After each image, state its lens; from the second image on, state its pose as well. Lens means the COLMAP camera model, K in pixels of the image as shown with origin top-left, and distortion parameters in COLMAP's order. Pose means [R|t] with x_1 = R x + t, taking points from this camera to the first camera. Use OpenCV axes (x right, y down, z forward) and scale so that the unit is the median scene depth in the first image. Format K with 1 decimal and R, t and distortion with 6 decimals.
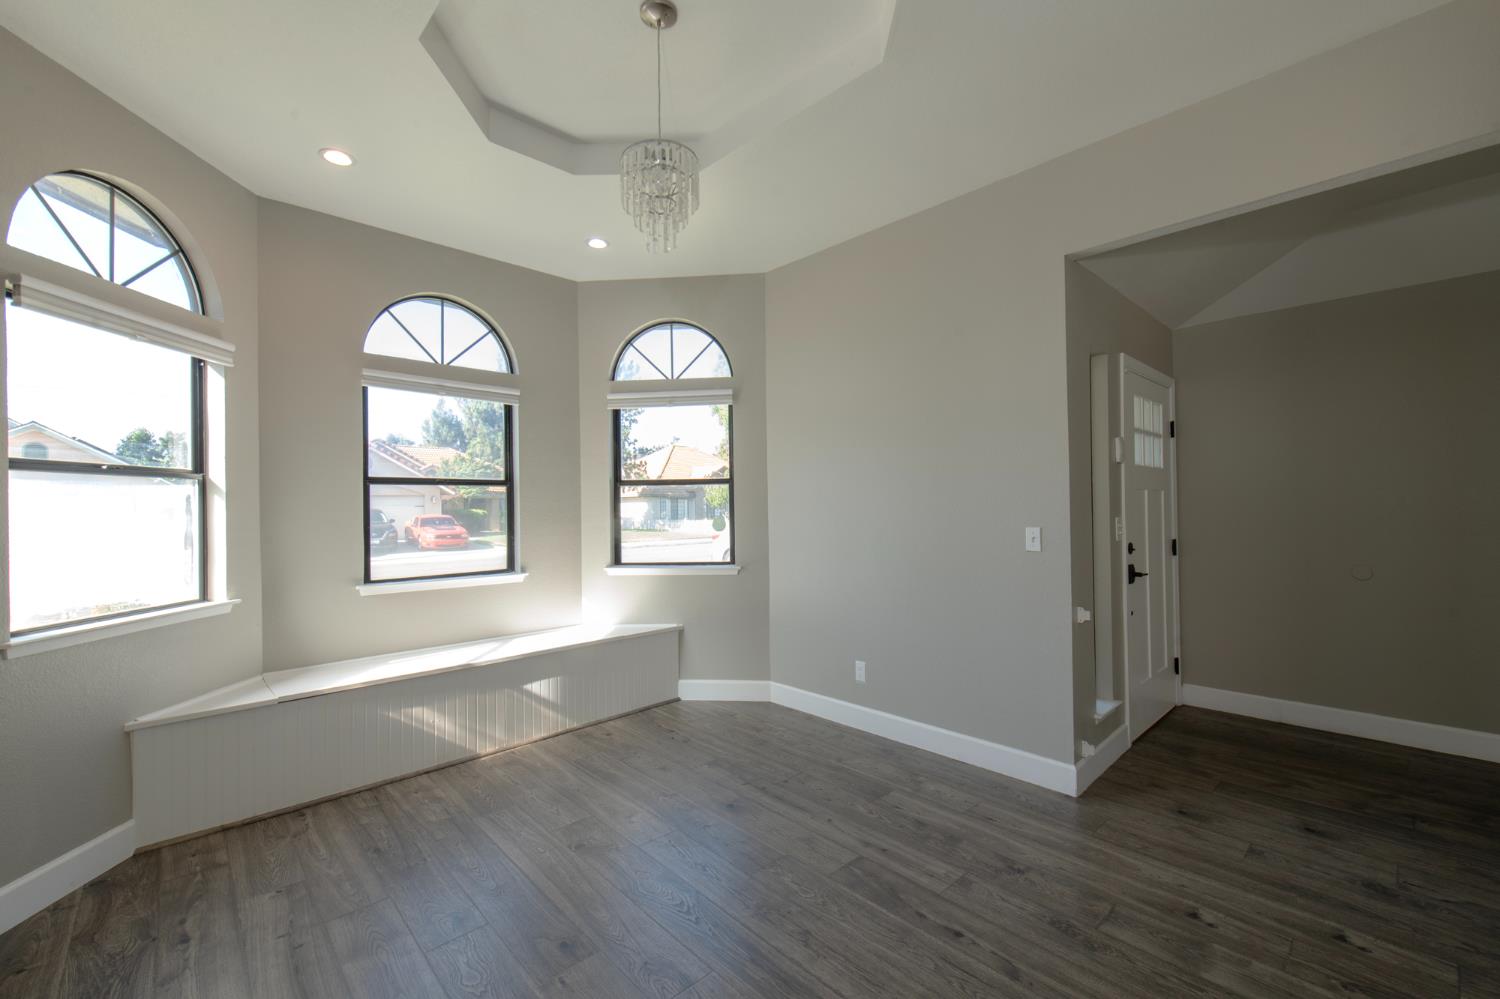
lens RADIAL K [[616.3, 0, 750.0], [0, 616.3, 499.5], [0, 0, 1]] dist [-0.003629, -0.000607]
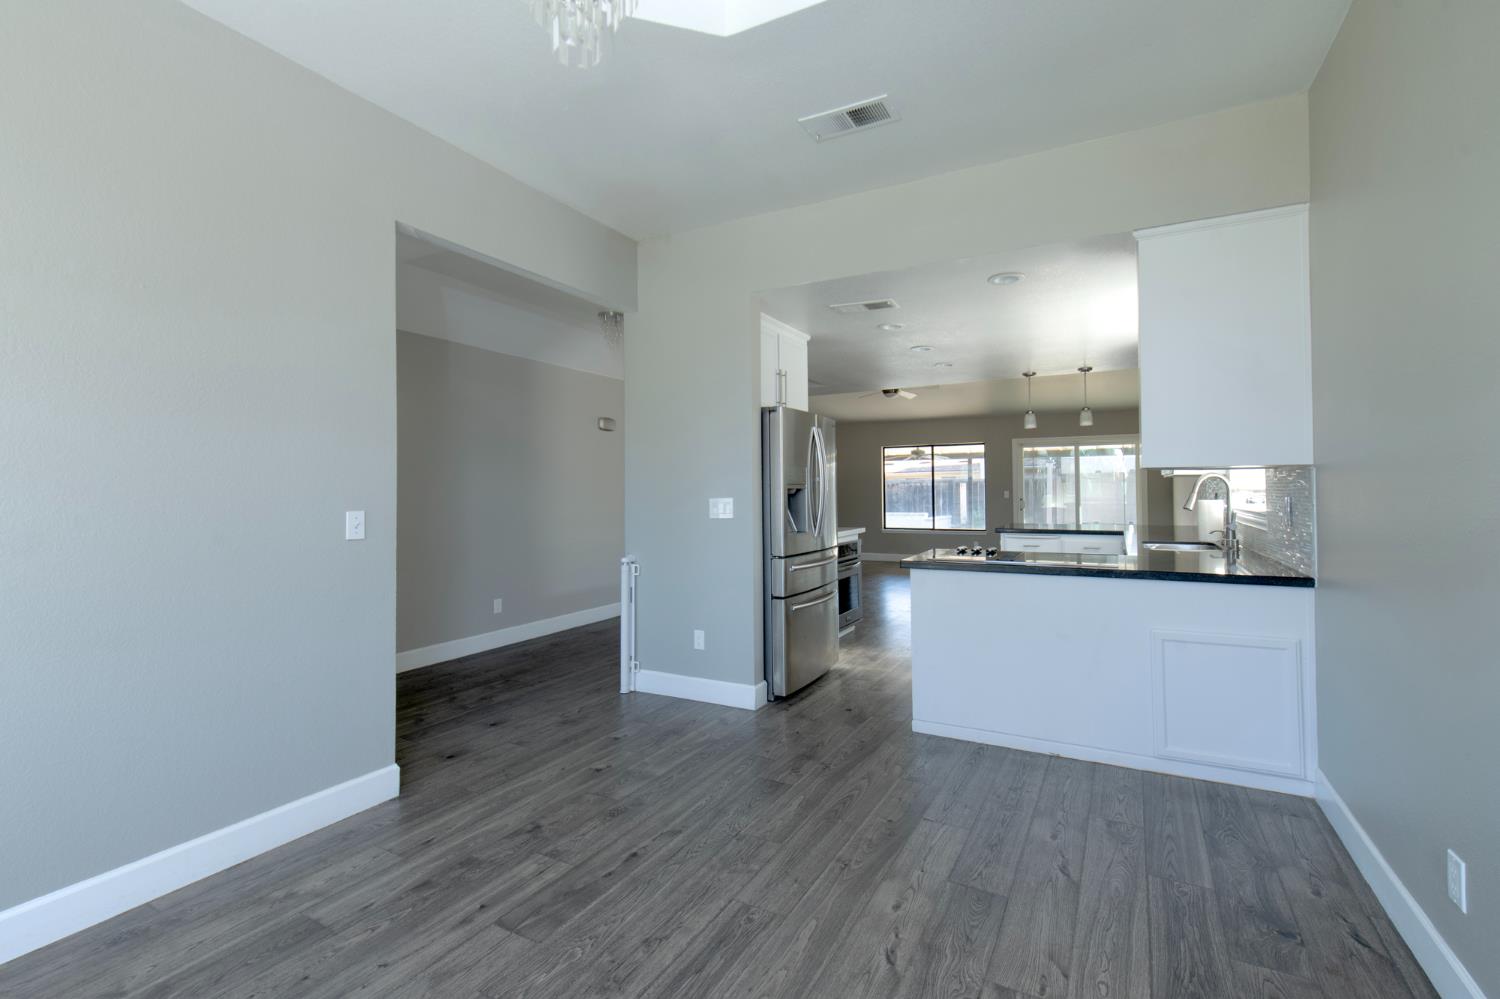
lens RADIAL K [[636.9, 0, 803.7], [0, 636.9, 474.4], [0, 0, 1]] dist [-0.001957, -0.000261]
pose [[-0.342167, 0.034400, 0.939009, -0.494856], [0.000391, 0.999335, -0.036467, 0.022279], [-0.939639, -0.012111, -0.341953, 0.607606]]
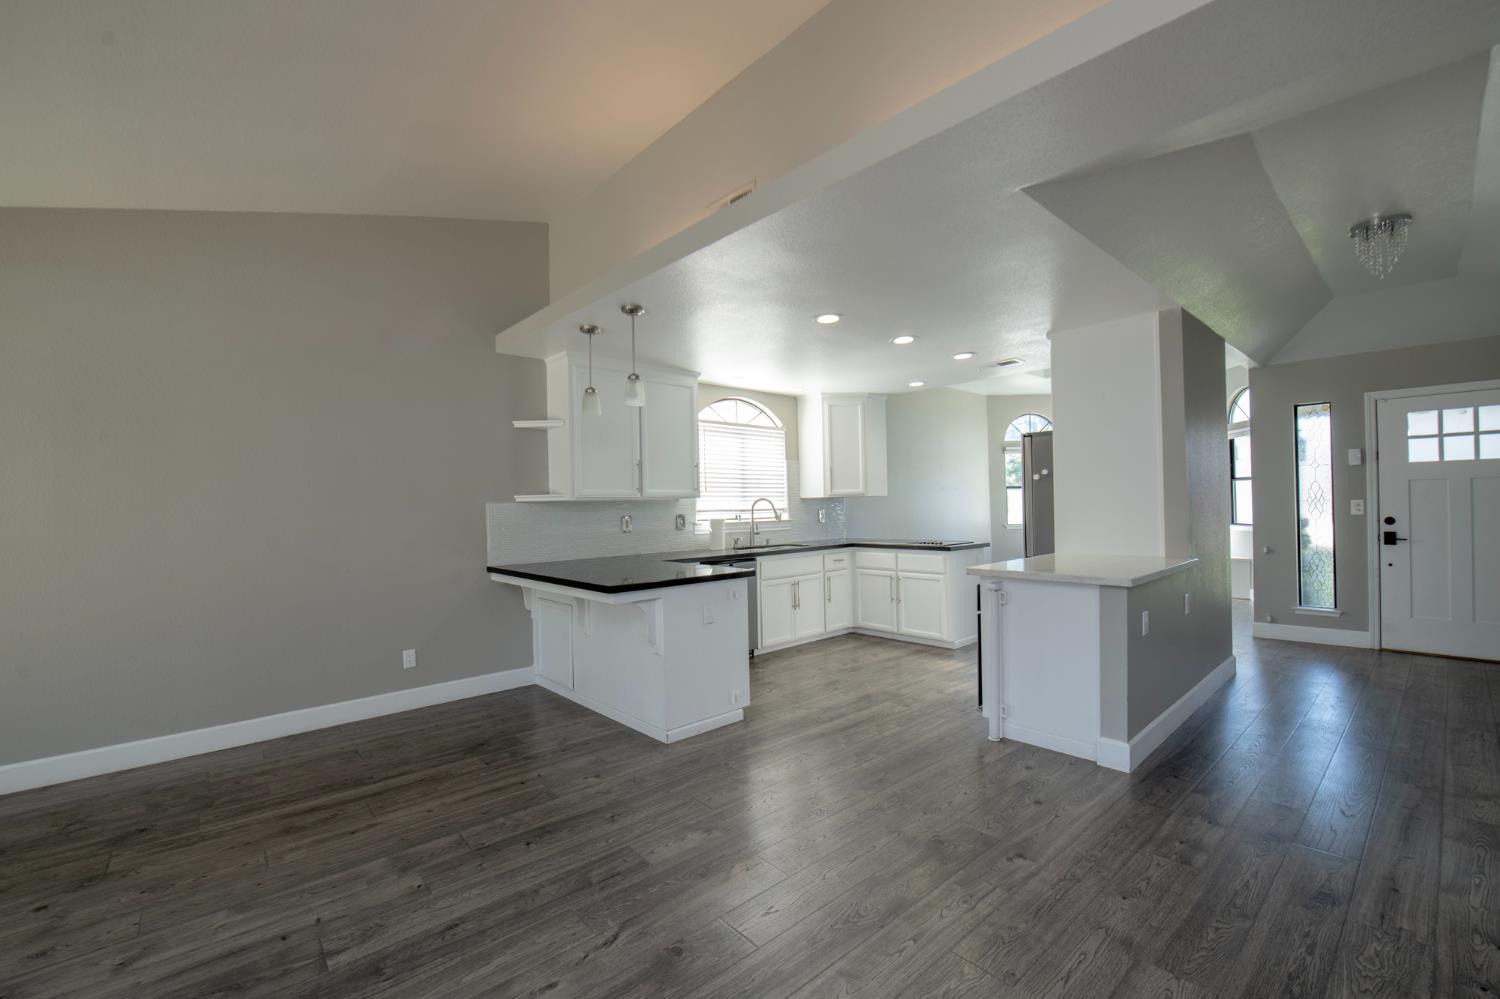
lens RADIAL K [[628.5, 0, 765.1], [0, 628.5, 508.1], [0, 0, 1]] dist [-0.017786, -0.000801]
pose [[-0.013706, 0.017360, -0.999755, 2.085692], [0.035310, 0.999234, 0.016867, -0.026795], [0.999282, -0.035071, -0.014308, -0.455513]]
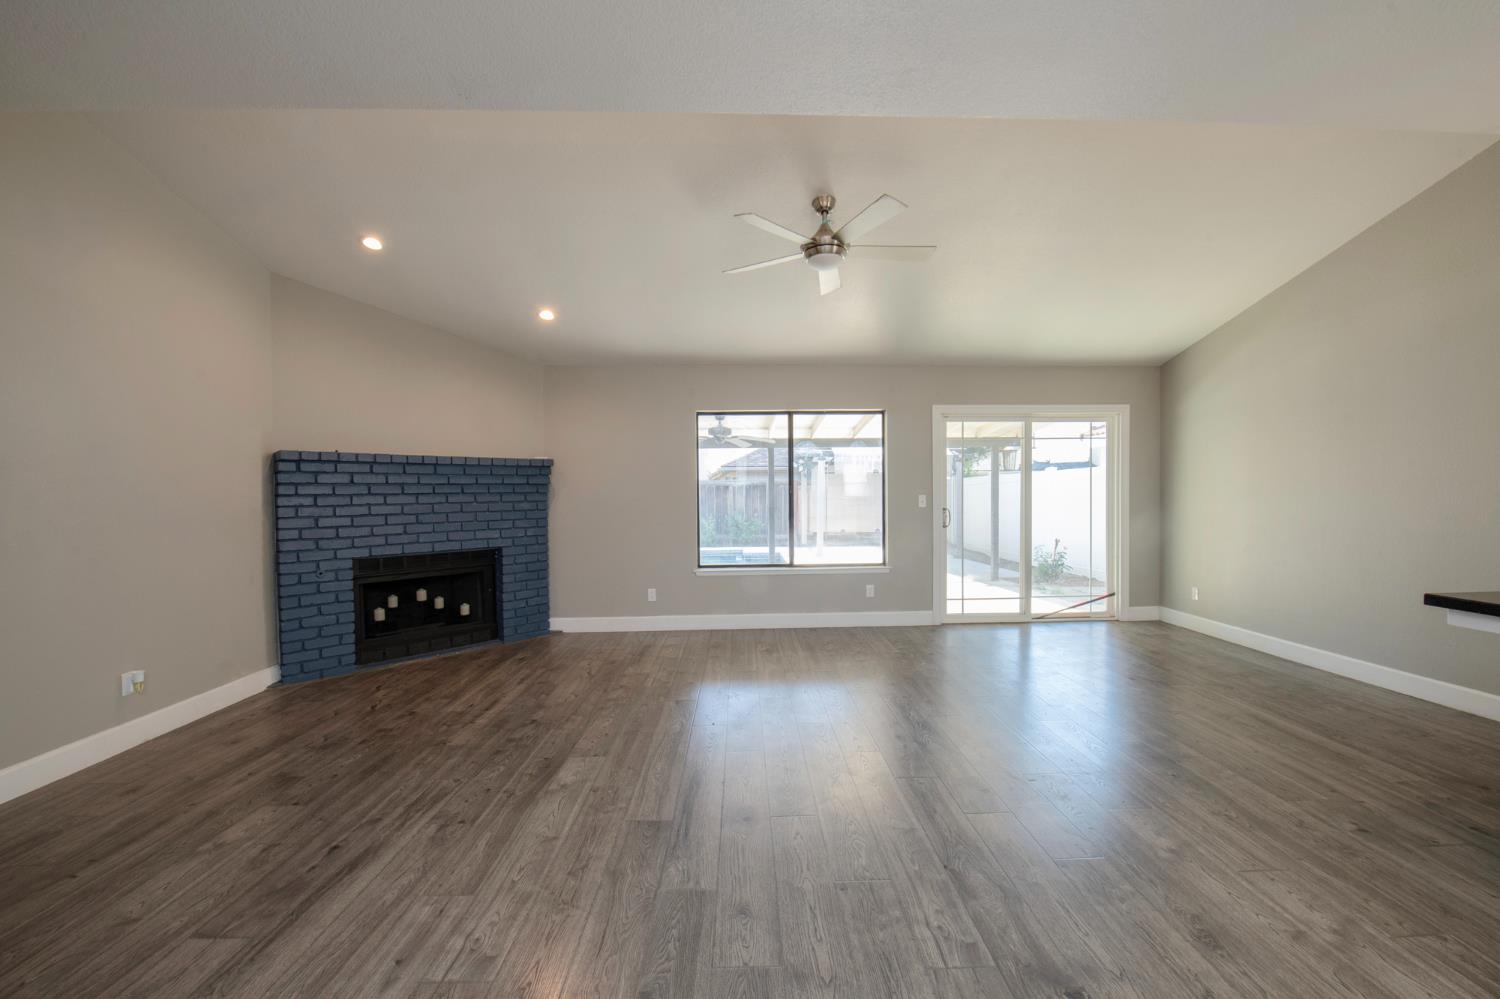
lens RADIAL K [[627.5, 0, 748.5], [0, 627.5, 493.8], [0, 0, 1]] dist [-0.011238, -0.000508]
pose [[-0.749188, 0.017821, 0.662118, 1.273879], [0.011245, 0.999836, -0.014187, -0.004600], [-0.662262, -0.003184, -0.749266, 0.213727]]
